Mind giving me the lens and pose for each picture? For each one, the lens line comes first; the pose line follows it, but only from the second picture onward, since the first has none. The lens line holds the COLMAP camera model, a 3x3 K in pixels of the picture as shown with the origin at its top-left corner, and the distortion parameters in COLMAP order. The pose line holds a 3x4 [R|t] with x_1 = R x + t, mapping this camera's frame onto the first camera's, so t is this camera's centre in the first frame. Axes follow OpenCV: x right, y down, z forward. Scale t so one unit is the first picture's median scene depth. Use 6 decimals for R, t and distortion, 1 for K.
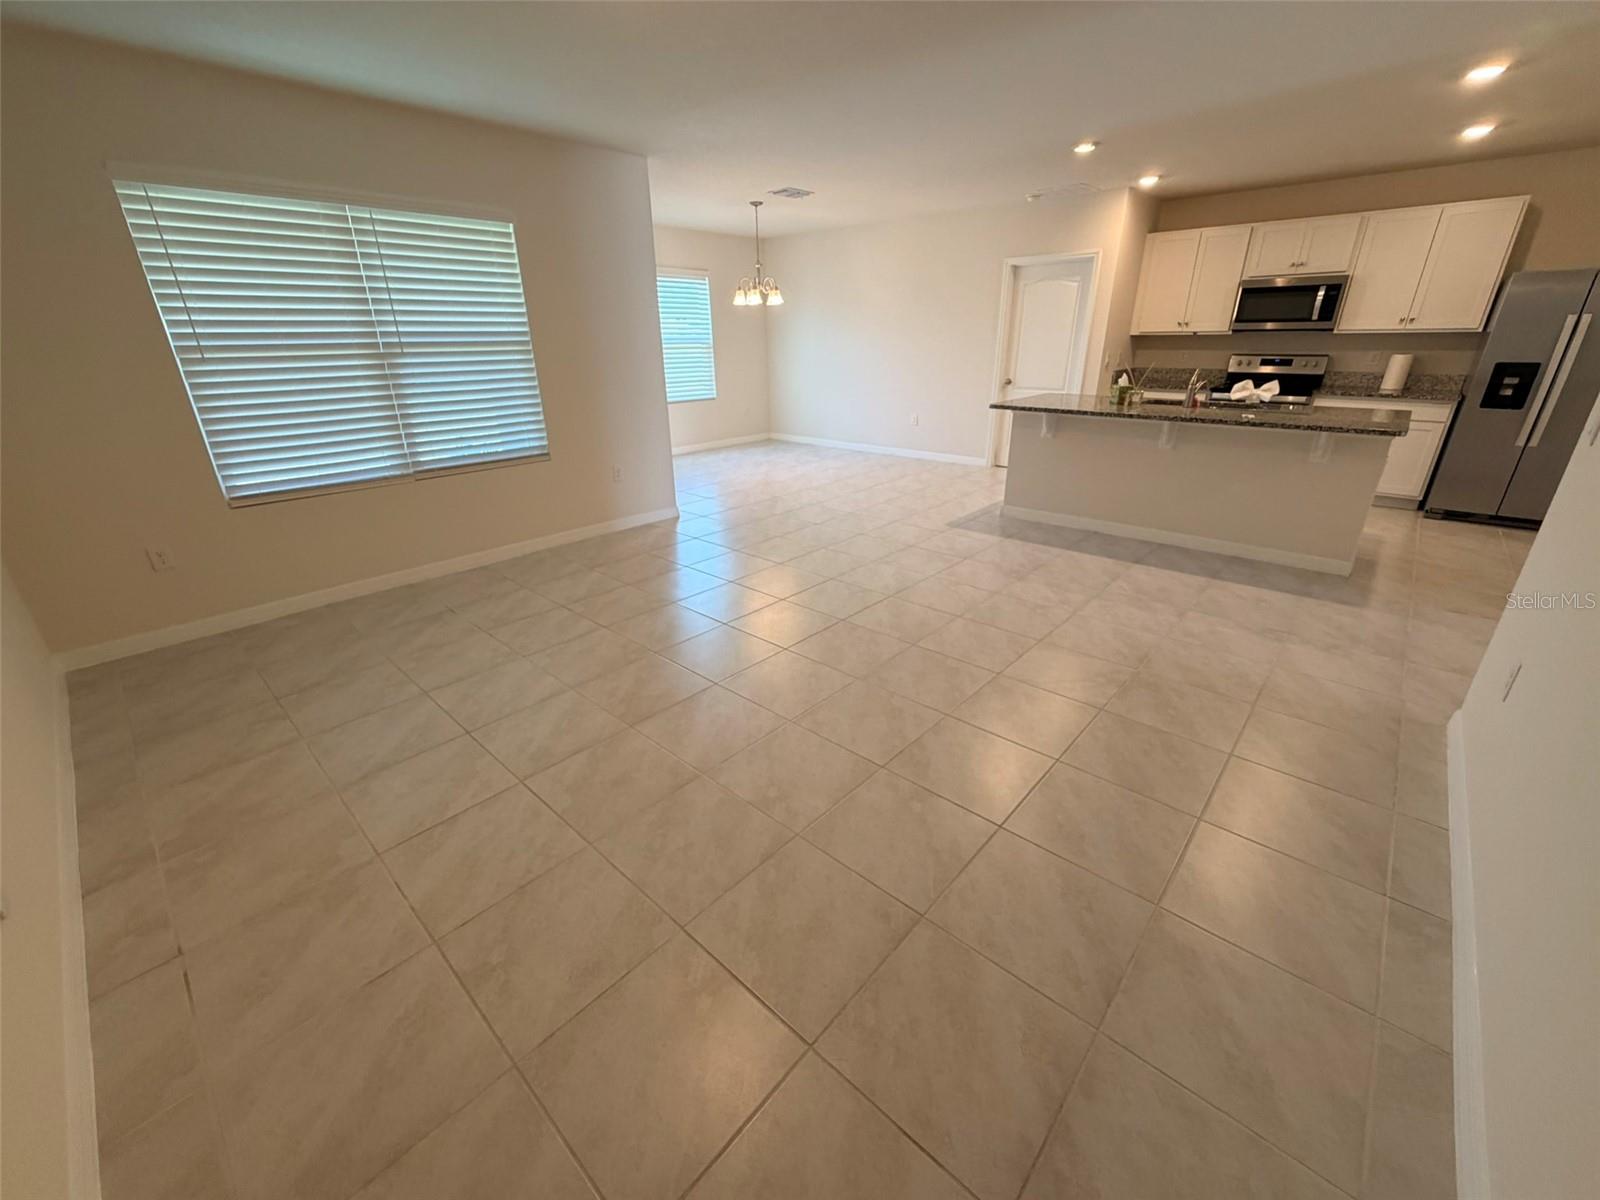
lens RADIAL K [[639.2, 0, 797.1], [0, 639.2, 600.3], [0, 0, 1]] dist [0.000265, -0.000276]
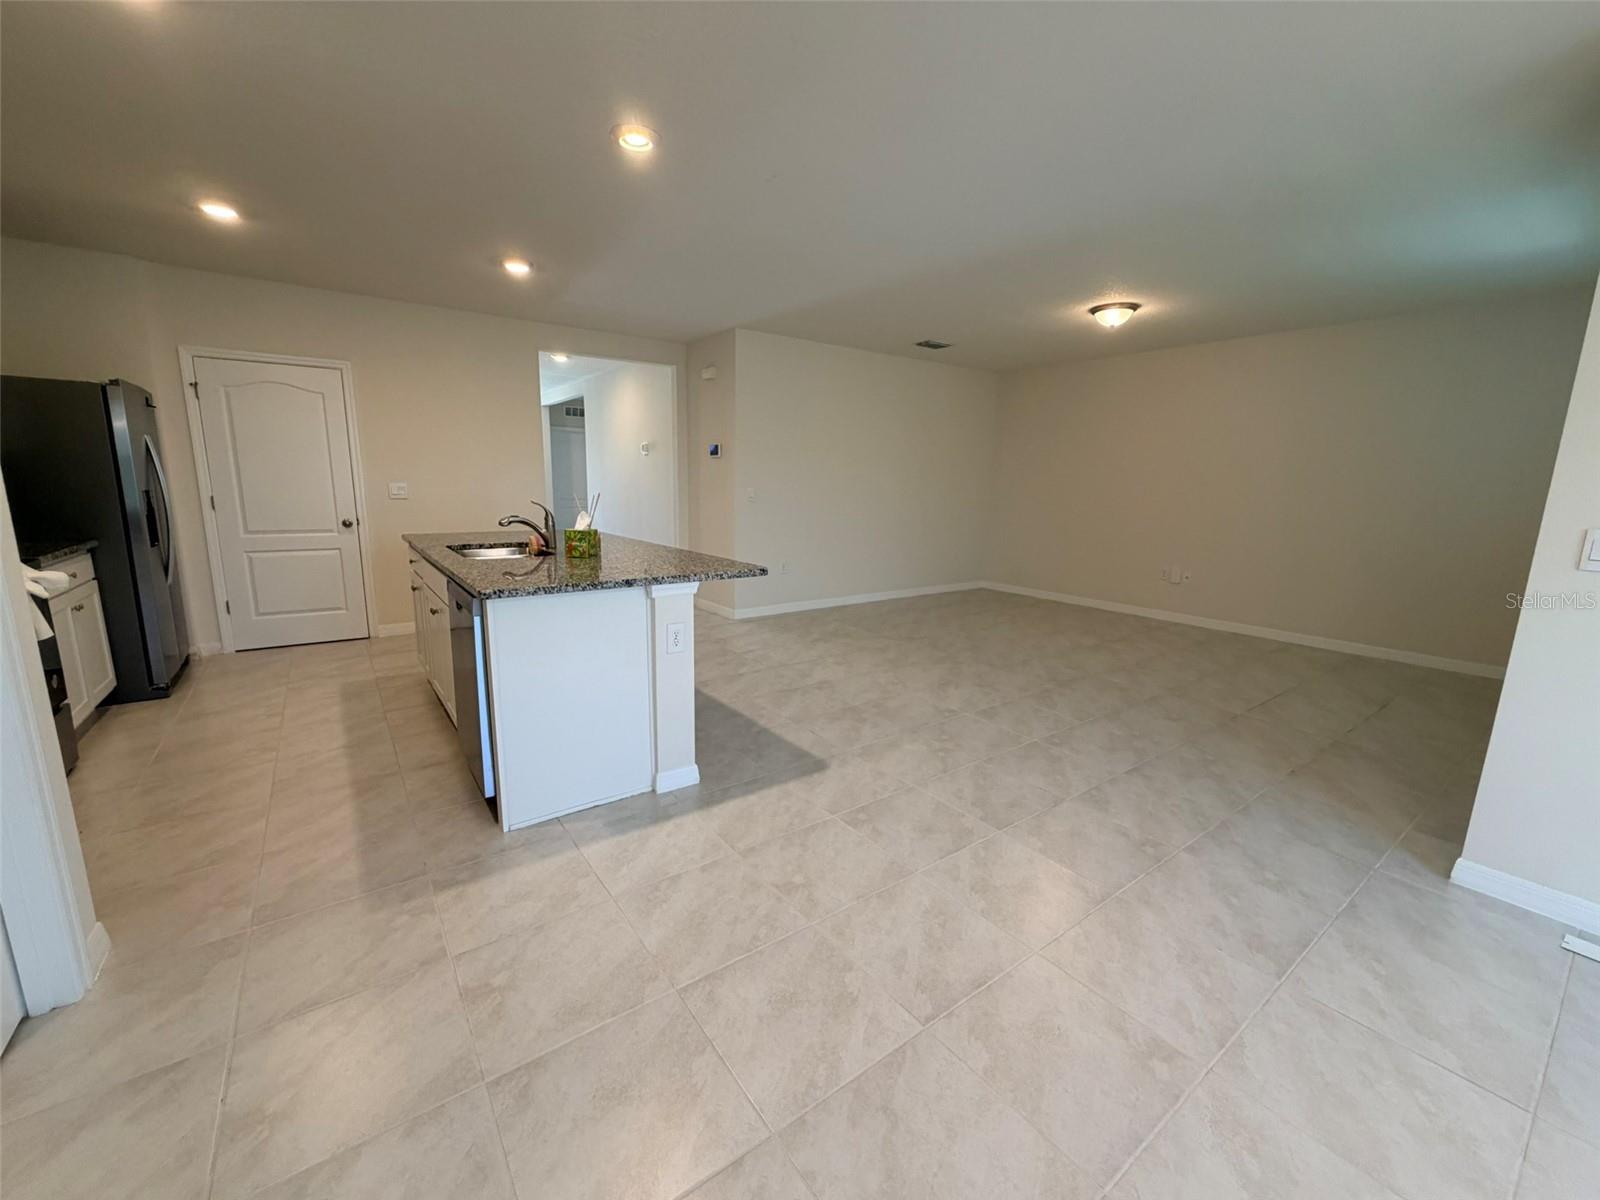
lens RADIAL K [[639.2, 0, 797.1], [0, 639.2, 600.3], [0, 0, 1]] dist [0.000265, -0.000276]
pose [[-0.980304, -0.041660, 0.193049, 0.170383], [0.071118, 0.837456, 0.541858, -0.619655], [-0.184244, 0.544915, -0.817999, 1.548217]]
